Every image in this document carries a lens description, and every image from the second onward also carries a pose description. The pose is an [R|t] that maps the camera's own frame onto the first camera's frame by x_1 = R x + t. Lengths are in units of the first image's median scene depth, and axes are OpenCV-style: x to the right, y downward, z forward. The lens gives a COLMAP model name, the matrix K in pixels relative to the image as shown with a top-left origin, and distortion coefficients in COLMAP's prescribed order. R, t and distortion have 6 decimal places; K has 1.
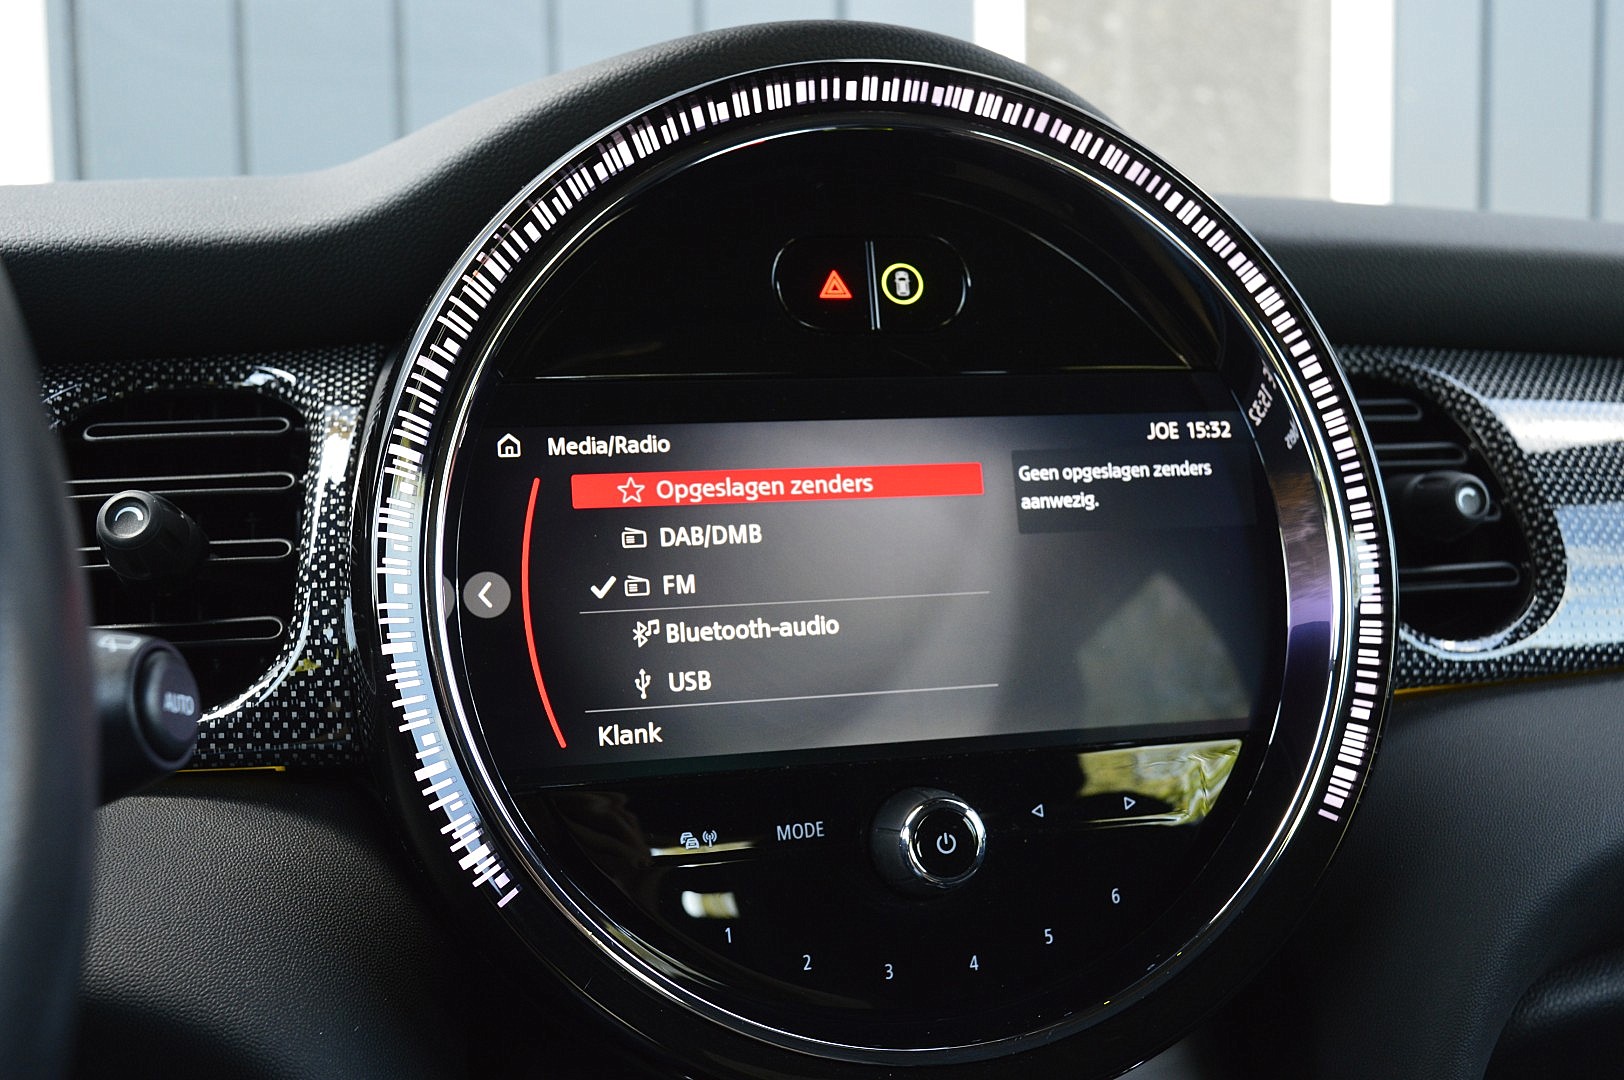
lens RADIAL K [[1679.2, 0, 812.6], [0, 1679.2, 540.5], [0, 0, 1]] dist [-0.027945, 0.000000]
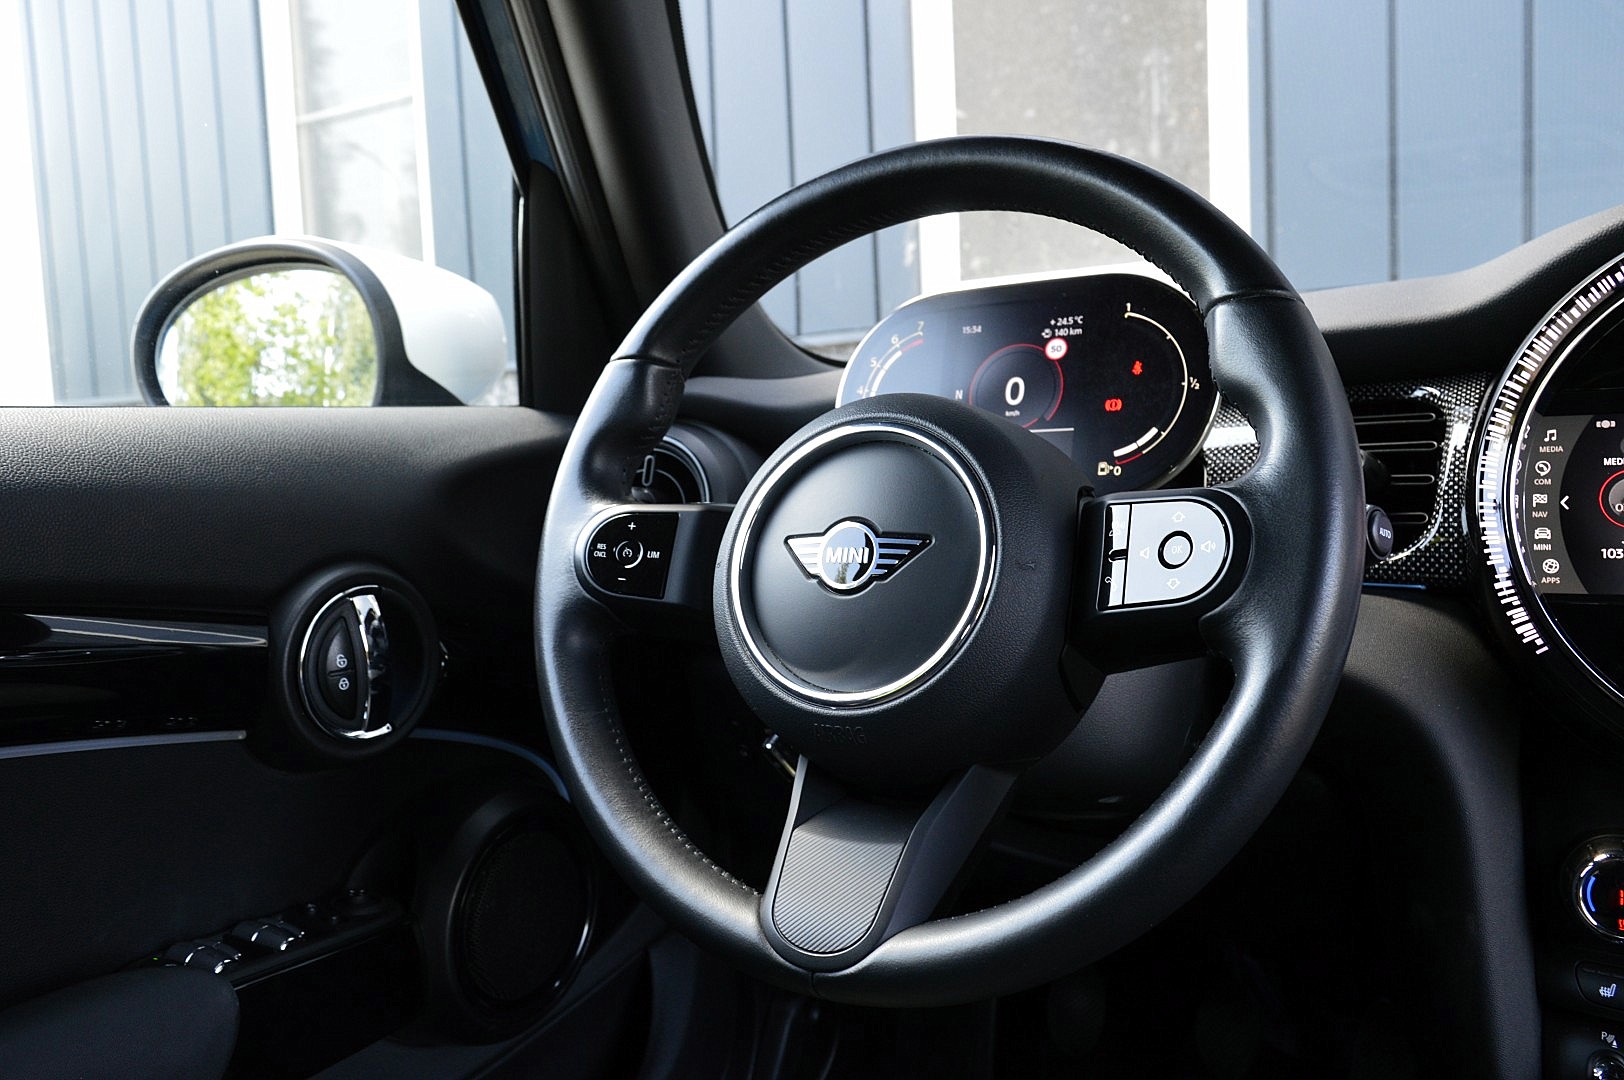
lens RADIAL K [[1307.7, 0, 812.3], [0, 1307.7, 538.3], [0, 0, 1]] dist [-0.003867, -0.008047]
pose [[0.740702, 0.043863, -0.670401, 0.193802], [-0.029298, 0.999026, 0.032994, 0.047927], [0.671195, -0.004797, 0.741265, -0.677859]]
